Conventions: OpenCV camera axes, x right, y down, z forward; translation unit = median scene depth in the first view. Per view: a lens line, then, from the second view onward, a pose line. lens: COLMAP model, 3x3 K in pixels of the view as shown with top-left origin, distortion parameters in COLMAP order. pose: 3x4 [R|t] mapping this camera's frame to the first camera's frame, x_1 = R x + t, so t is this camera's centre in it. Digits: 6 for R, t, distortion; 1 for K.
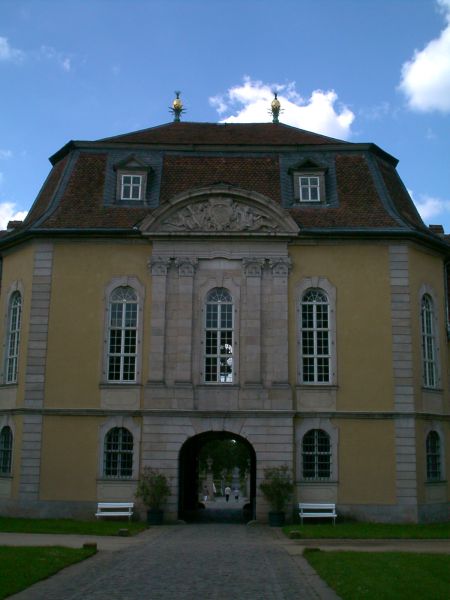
lens RADIAL K [[617.4, 0, 225.0], [0, 617.4, 300.0], [0, 0, 1]] dist [-0.062236, 0.000722]
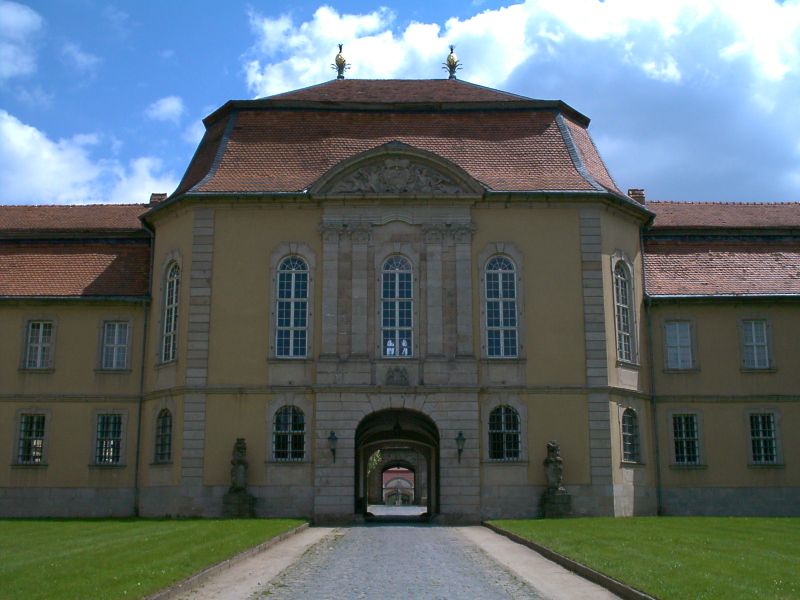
lens RADIAL K [[922.5, 0, 400.0], [0, 922.5, 300.0], [0, 0, 1]] dist [-0.134627, 0.216504]
pose [[0.999733, -0.007181, 0.021983, -0.035710], [0.008199, 0.998880, -0.046609, 0.112479], [-0.021624, 0.046777, 0.998671, -0.377432]]
